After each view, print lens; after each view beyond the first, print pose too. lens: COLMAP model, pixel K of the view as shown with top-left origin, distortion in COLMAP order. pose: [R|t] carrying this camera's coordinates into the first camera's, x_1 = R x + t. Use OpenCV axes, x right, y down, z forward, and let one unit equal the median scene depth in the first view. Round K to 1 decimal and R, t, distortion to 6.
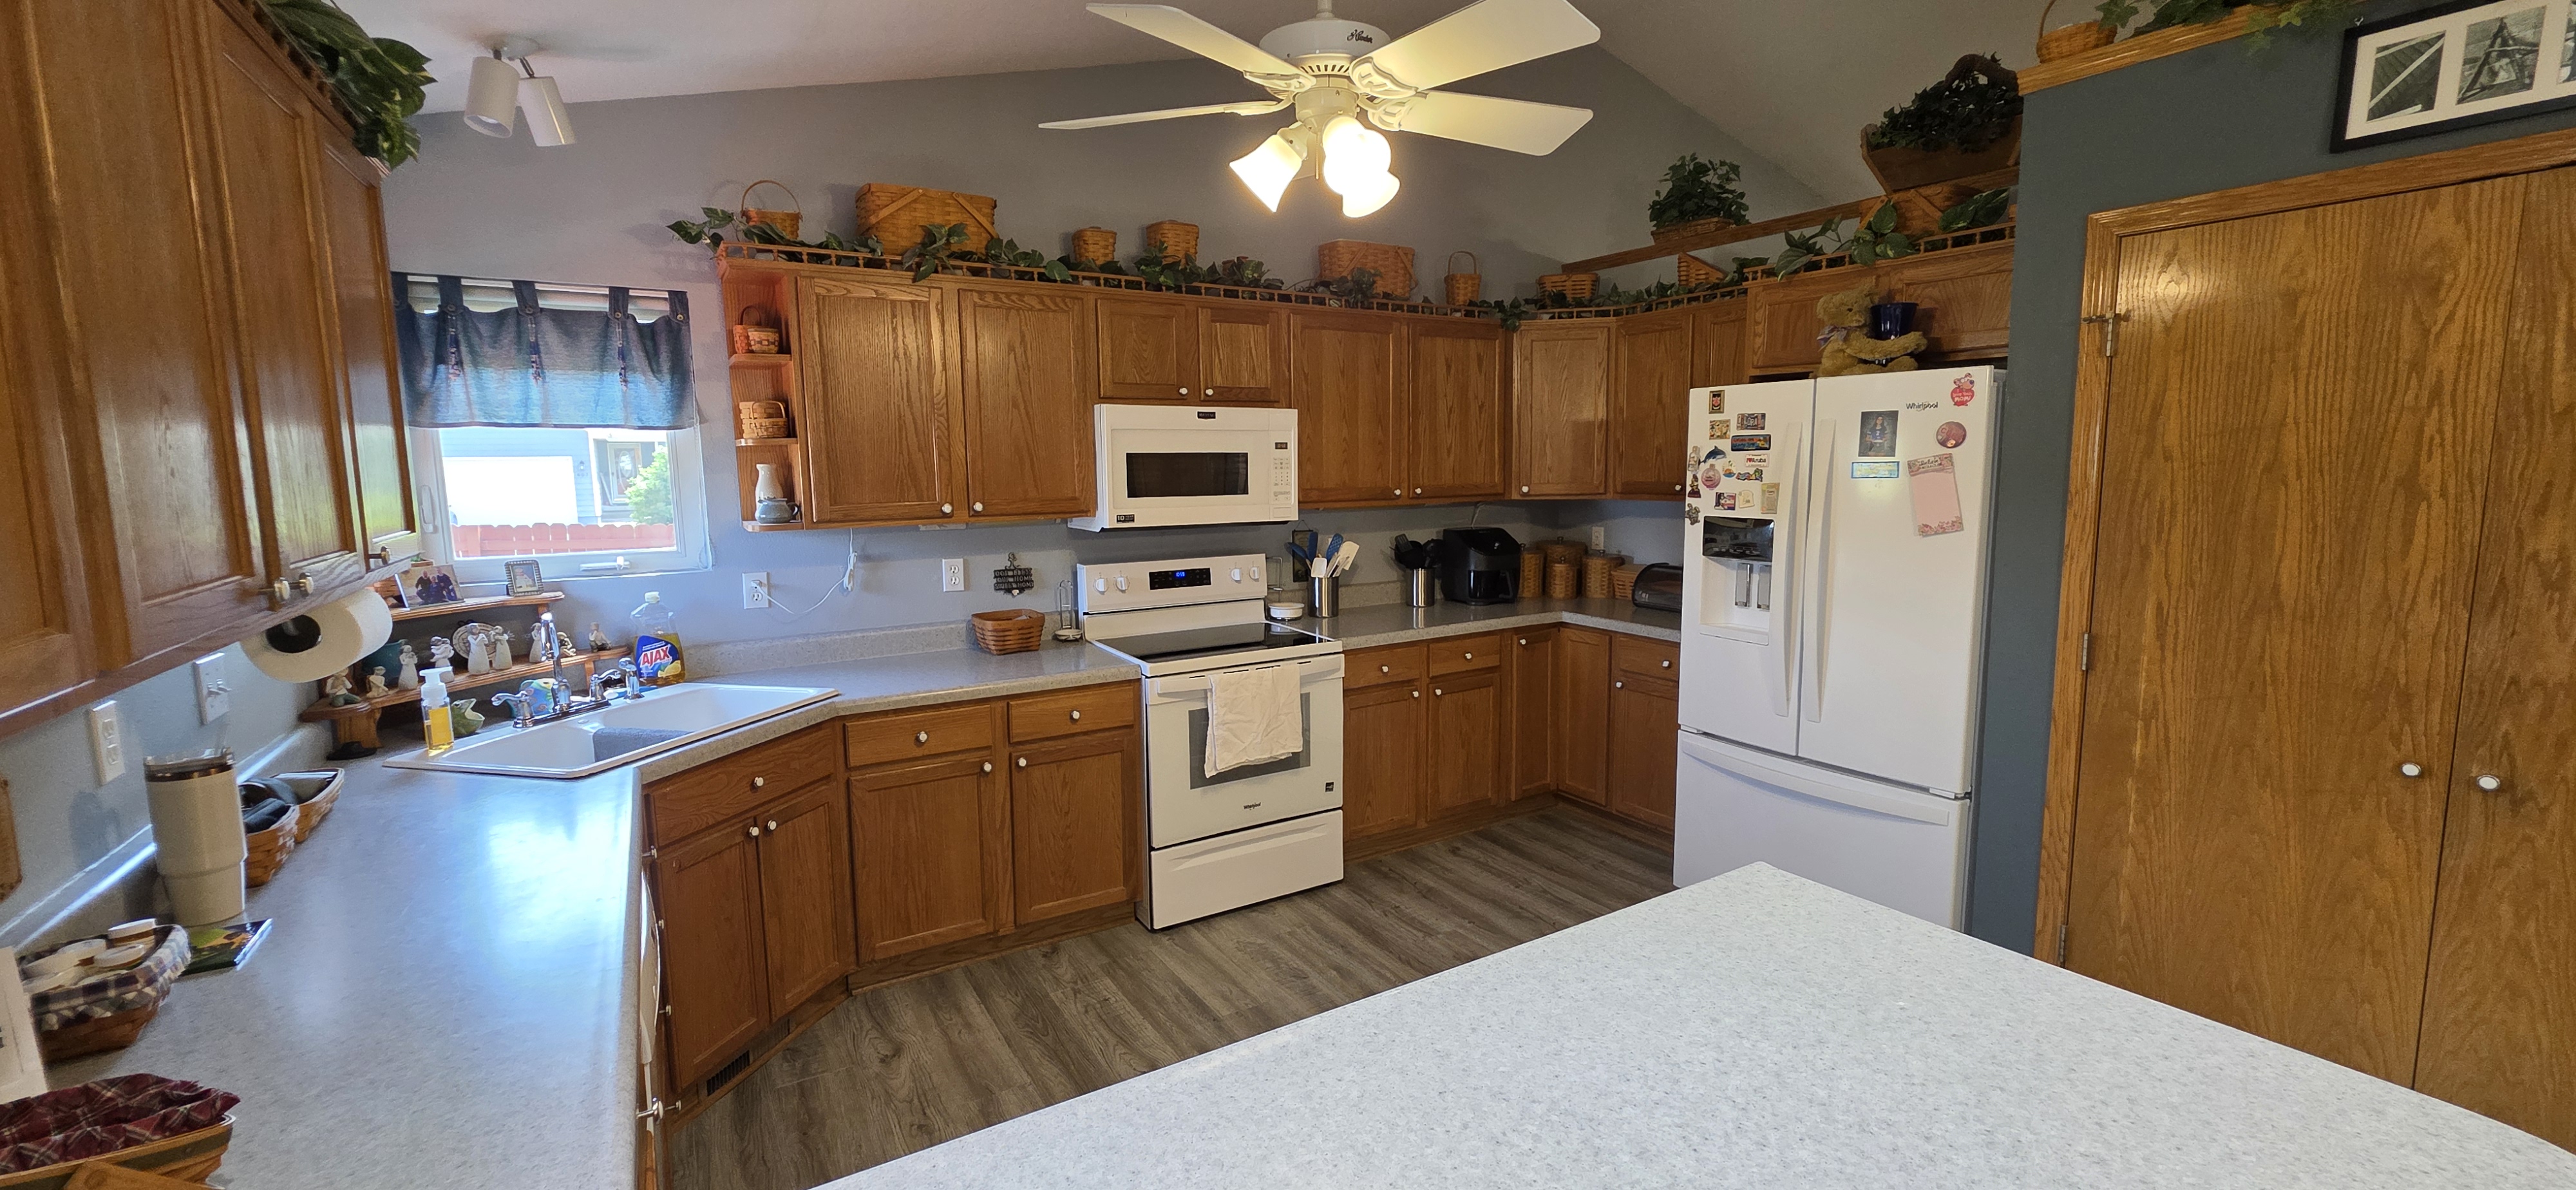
lens RADIAL K [[1035.1, 0, 1293.6], [0, 1035.1, 589.6], [0, 0, 1]] dist [0.005943, -0.000090]
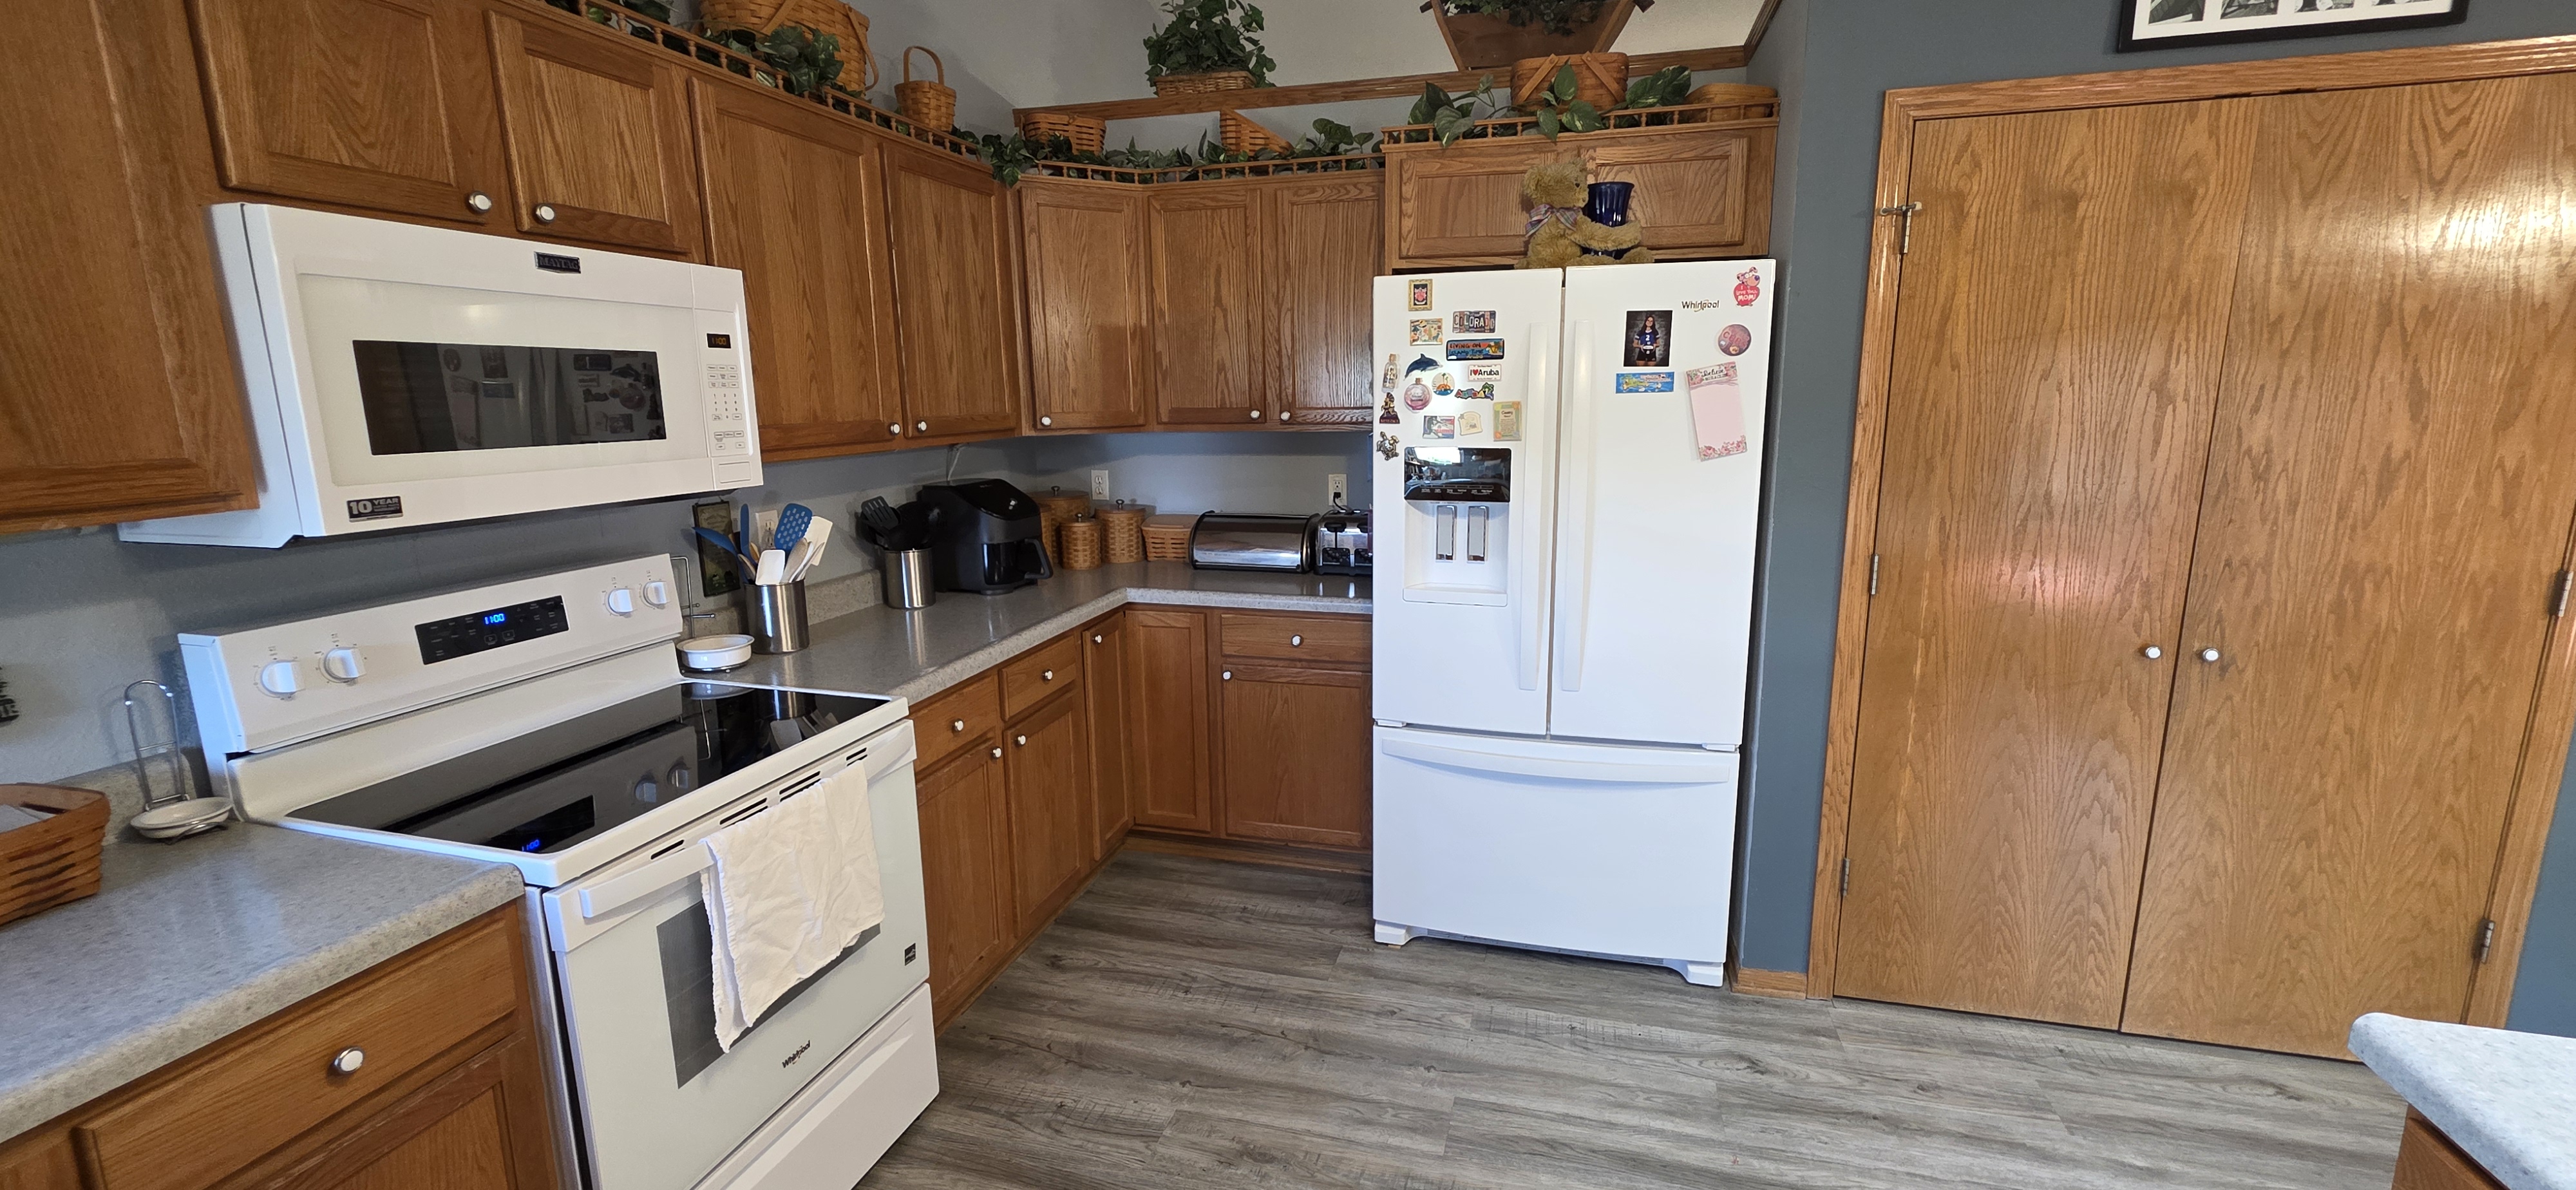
lens RADIAL K [[1035.1, 0, 1287.5], [0, 1035.1, 586.9], [0, 0, 1]] dist [0.005943, -0.000090]
pose [[0.727302, -0.127794, 0.674315, -0.189521], [0.089637, 0.991783, 0.091279, -0.045798], [-0.680439, -0.005944, 0.732781, 0.491267]]
